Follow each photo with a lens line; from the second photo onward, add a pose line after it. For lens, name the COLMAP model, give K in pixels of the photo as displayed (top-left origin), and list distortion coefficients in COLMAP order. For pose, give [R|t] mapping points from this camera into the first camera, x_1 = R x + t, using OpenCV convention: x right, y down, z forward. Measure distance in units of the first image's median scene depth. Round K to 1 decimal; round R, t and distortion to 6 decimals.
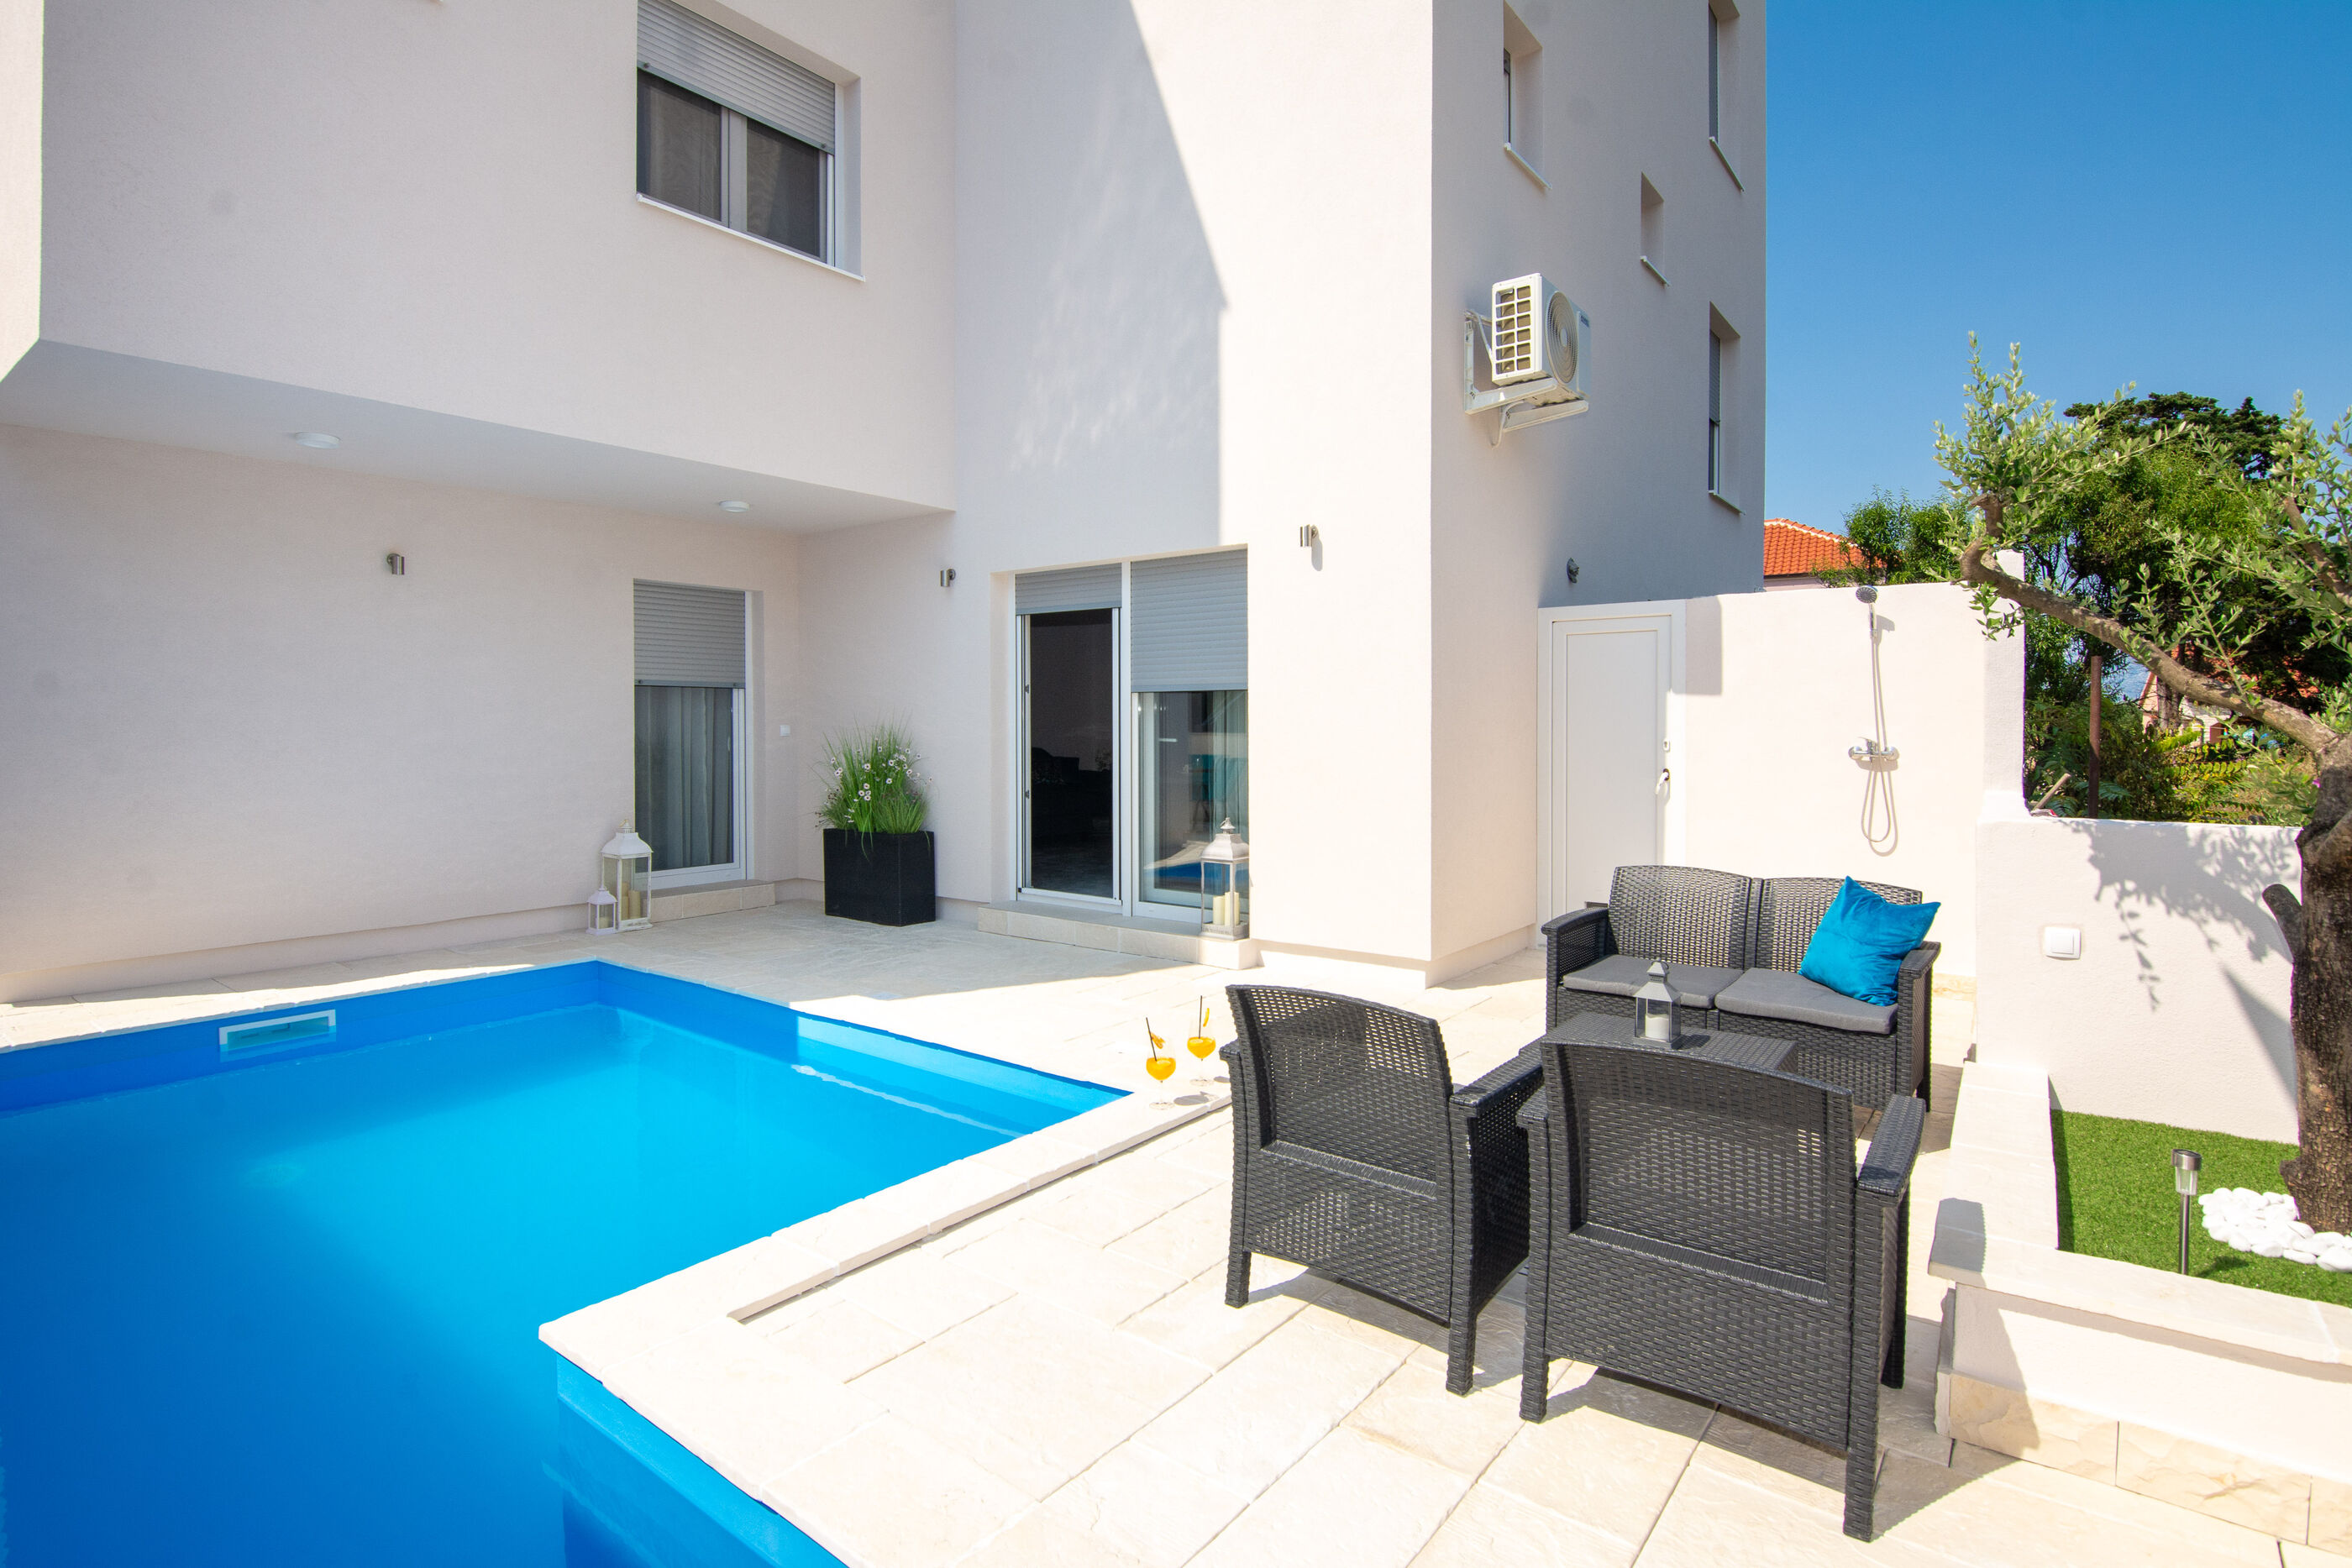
lens RADIAL K [[1166.1, 0, 1177.8], [0, 1166.1, 727.9], [0, 0, 1]] dist [-0.011928, -0.001488]
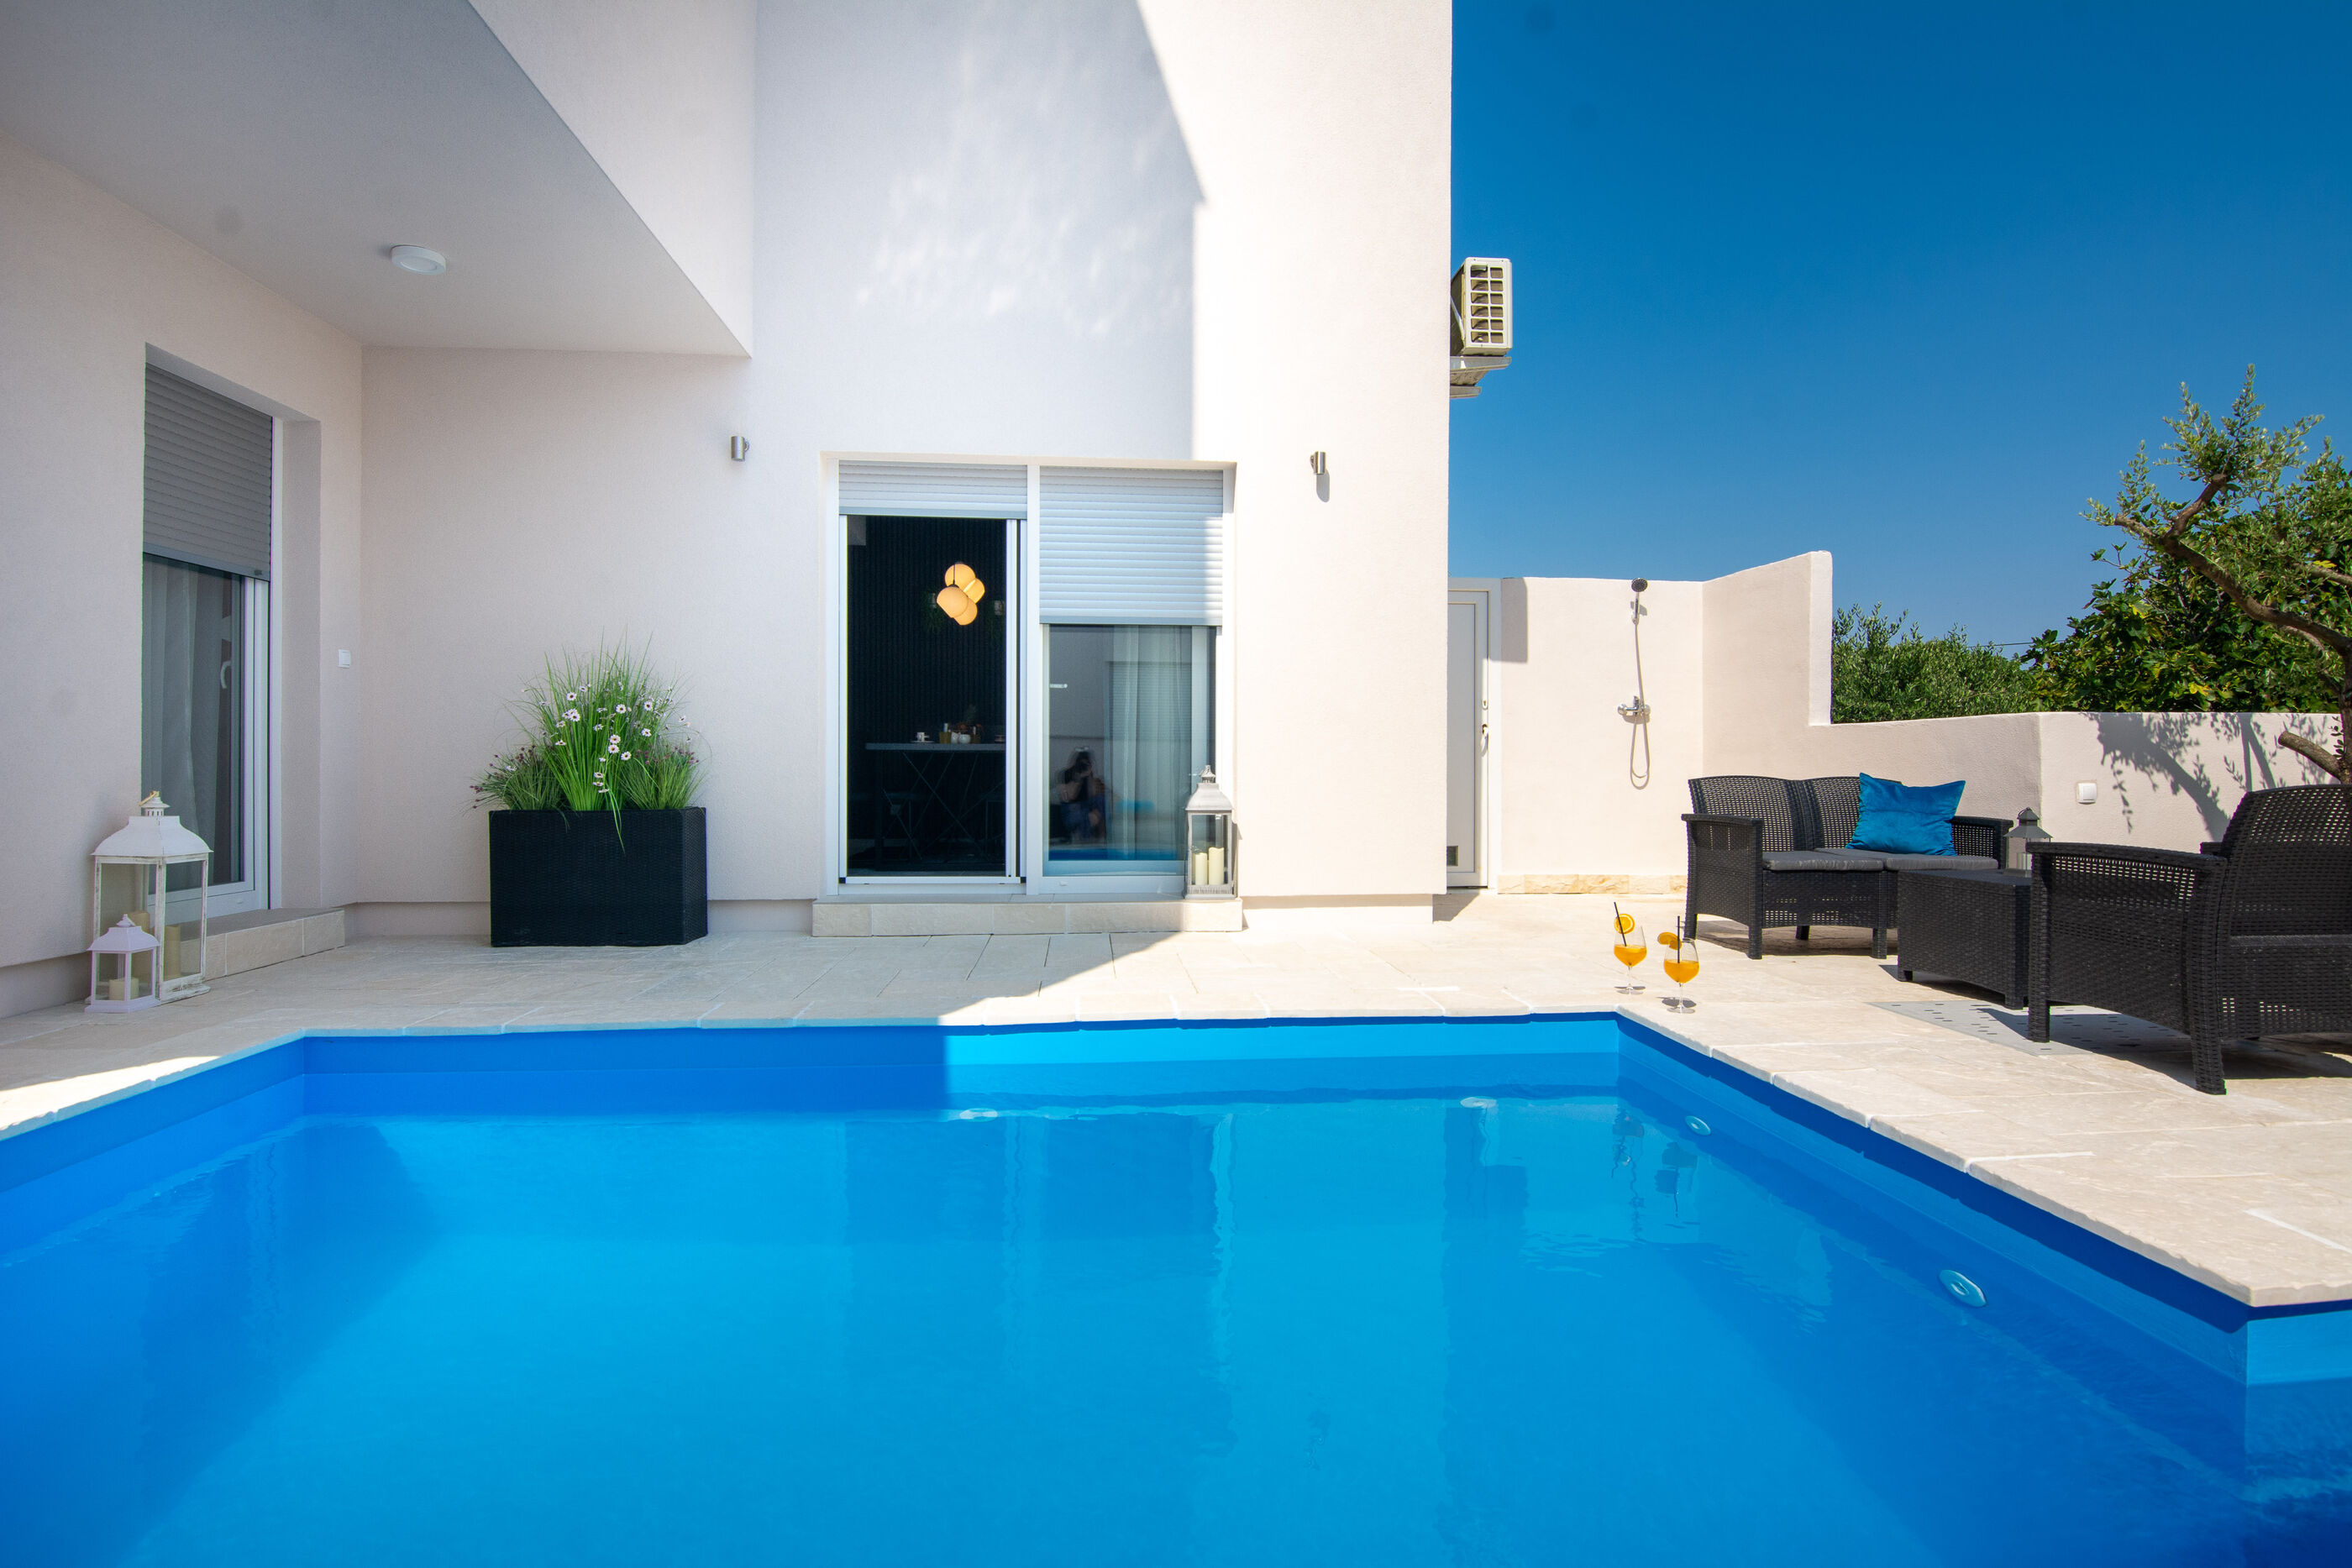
lens RADIAL K [[1166.1, 0, 1174.4], [0, 1166.1, 754.7], [0, 0, 1]] dist [-0.011928, -0.001488]
pose [[0.737104, 0.011027, 0.675690, -0.521870], [-0.002102, 0.999899, -0.014025, 0.073759], [-0.675776, 0.008917, 0.737053, 0.323550]]
